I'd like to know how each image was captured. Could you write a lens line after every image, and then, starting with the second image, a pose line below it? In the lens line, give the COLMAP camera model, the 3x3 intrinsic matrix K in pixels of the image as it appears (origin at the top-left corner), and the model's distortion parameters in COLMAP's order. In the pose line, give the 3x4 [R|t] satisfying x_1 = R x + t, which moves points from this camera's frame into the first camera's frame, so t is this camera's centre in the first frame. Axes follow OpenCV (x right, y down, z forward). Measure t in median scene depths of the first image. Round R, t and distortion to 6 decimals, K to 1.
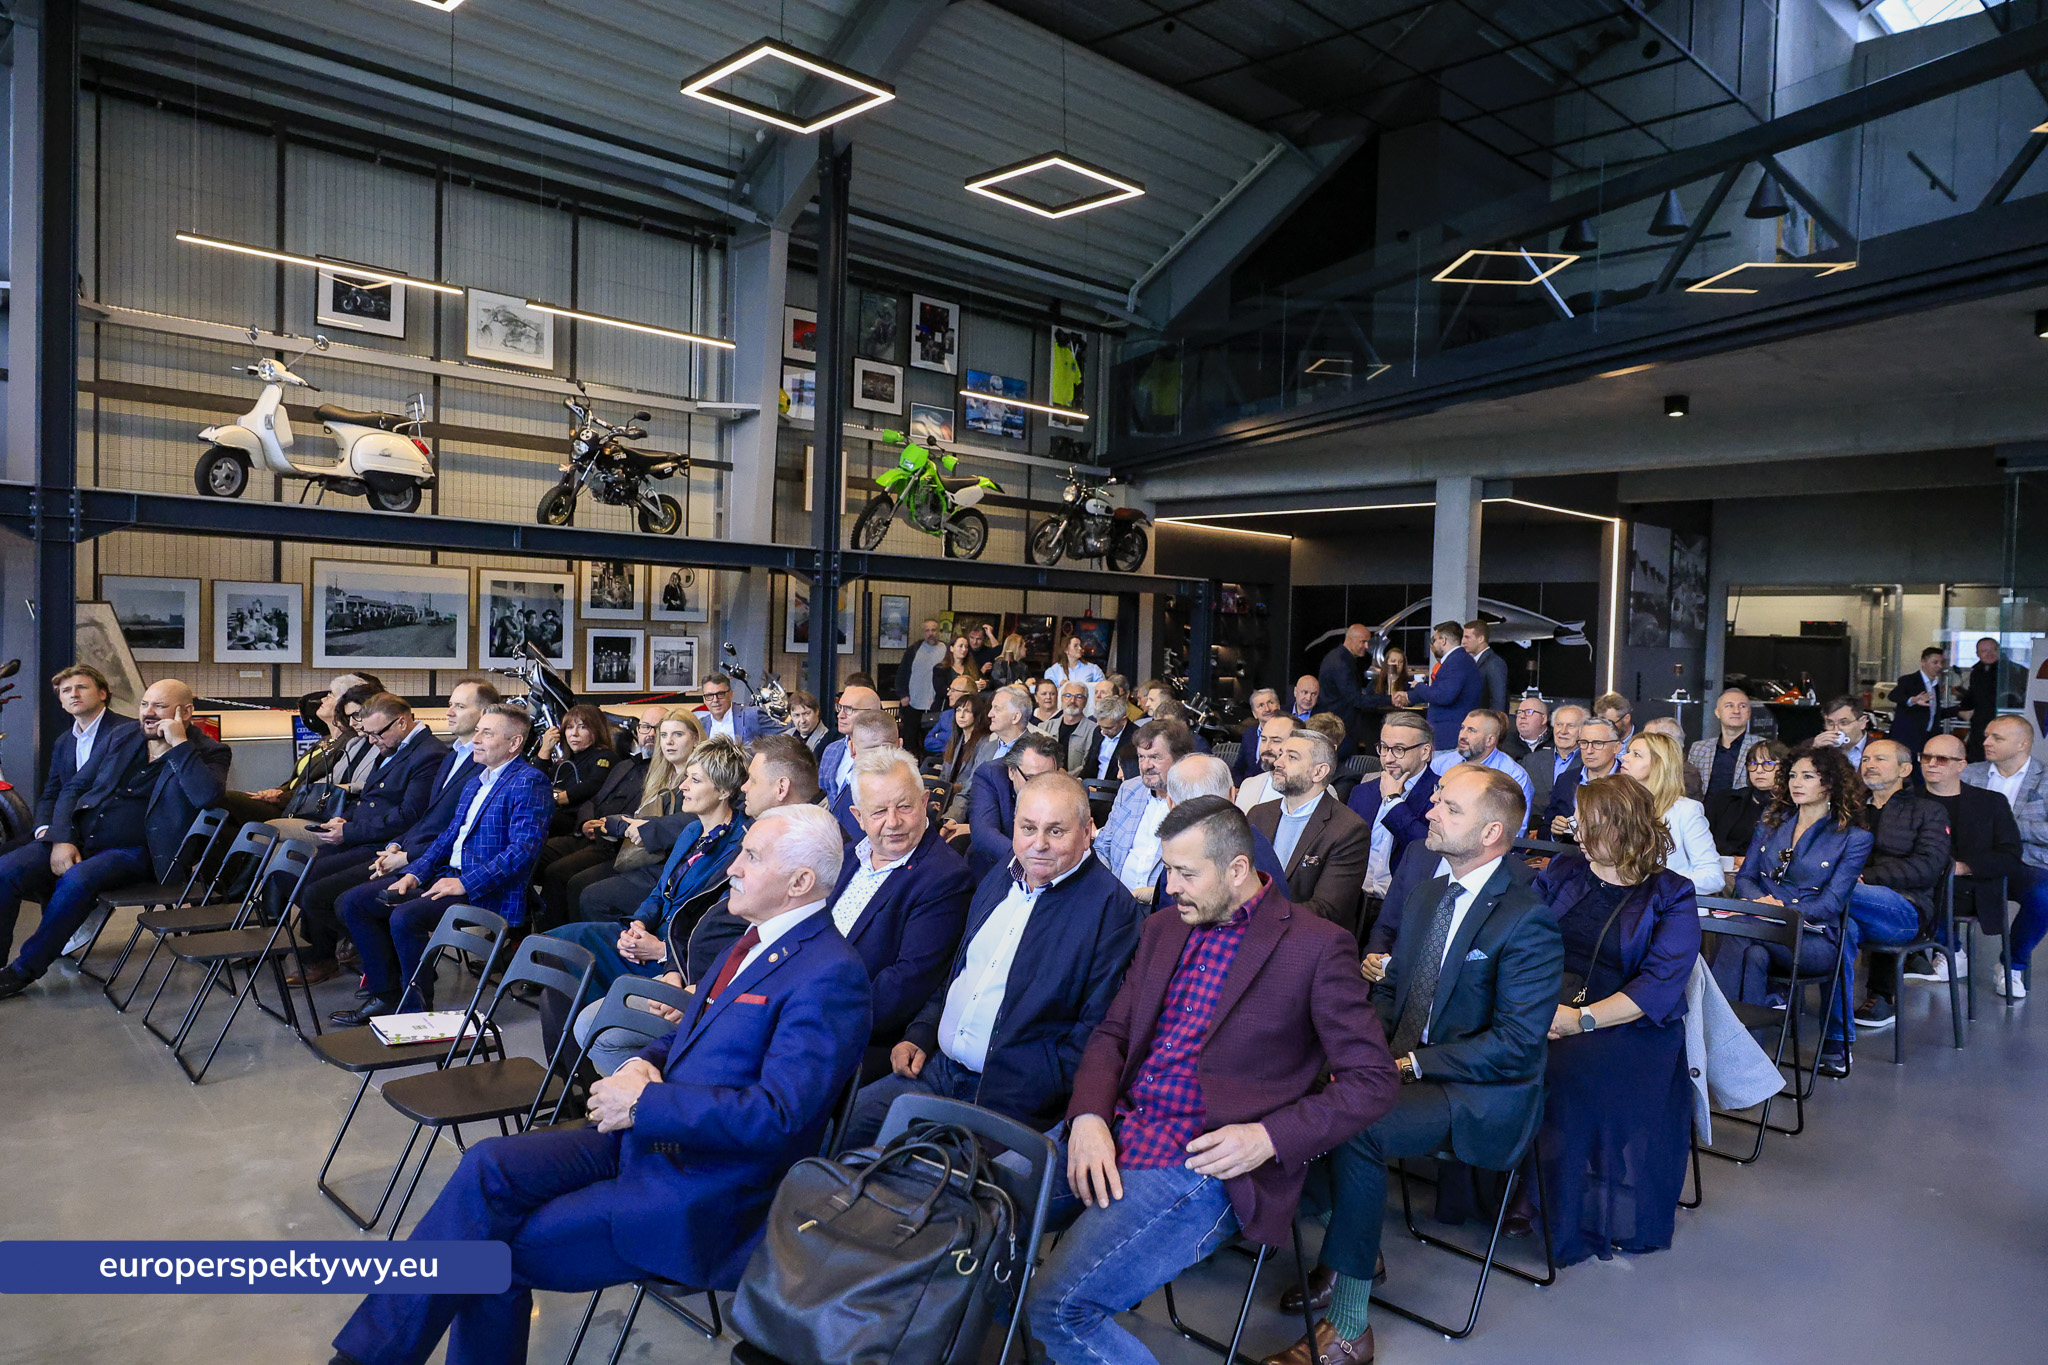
lens RADIAL K [[1375.7, 0, 1020.9], [0, 1375.7, 691.0], [0, 0, 1]] dist [0.002361, 0.000079]
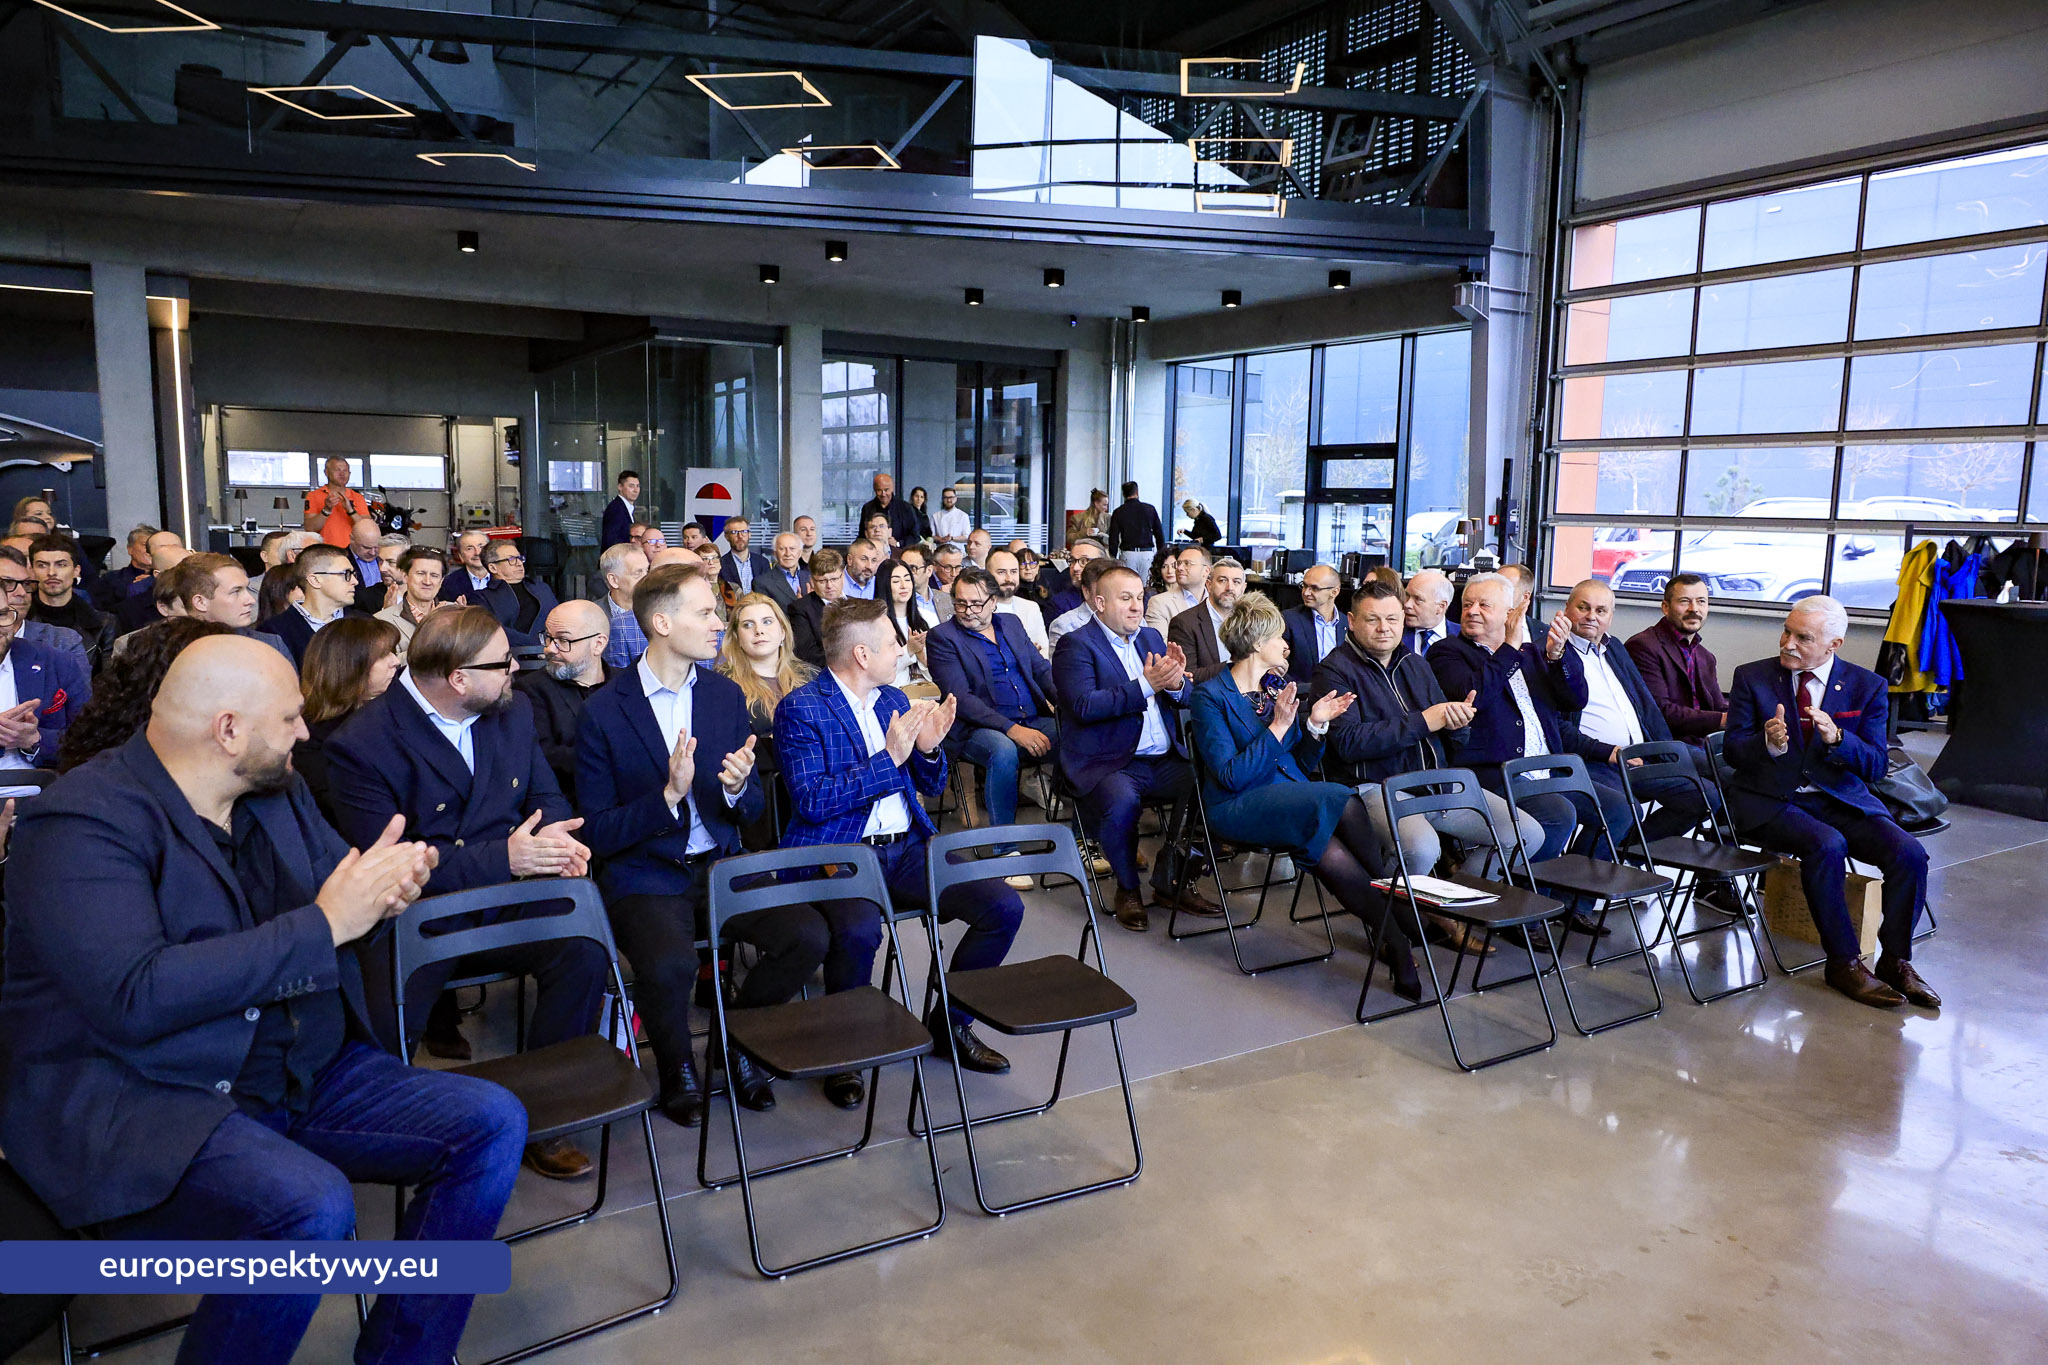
lens RADIAL K [[1375.7, 0, 1027.7], [0, 1375.7, 676.7], [0, 0, 1]] dist [0.002361, 0.000079]
pose [[0.206290, -0.149401, 0.967018, -0.337454], [0.024036, 0.988750, 0.147631, -0.016807], [-0.978196, -0.007212, 0.207561, 0.250229]]
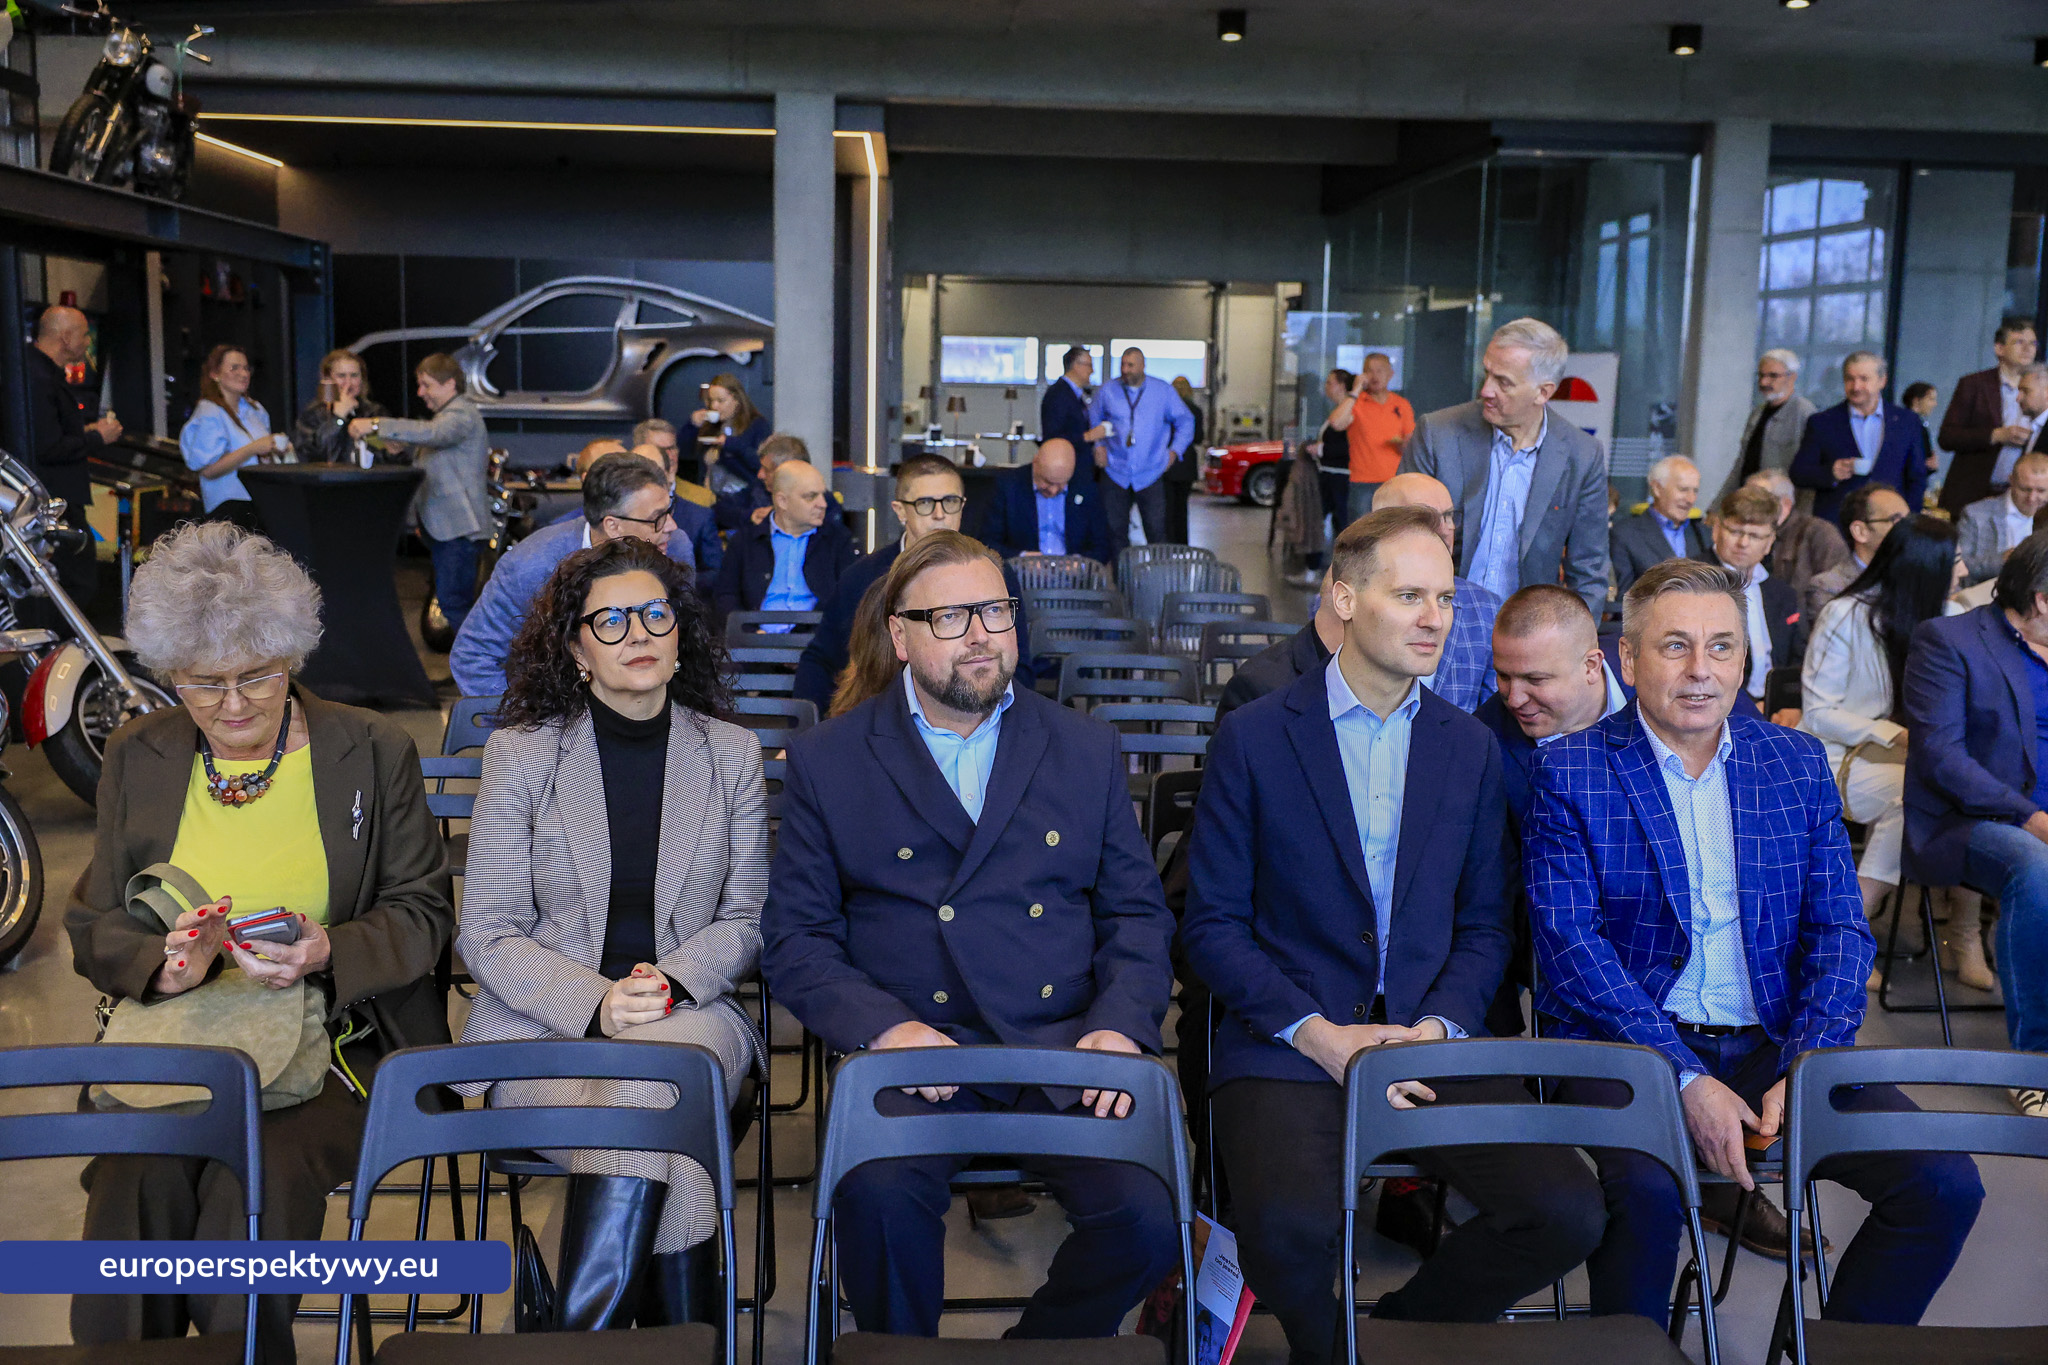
lens RADIAL K [[2016.0, 0, 1031.9], [0, 2016.0, 695.5], [0, 0, 1]] dist [-0.006390, 0.000000]
pose [[0.655825, -0.128976, 0.743814, -0.283756], [0.025883, 0.988560, 0.148593, -0.013485], [-0.754469, -0.078199, 0.651661, 0.250275]]
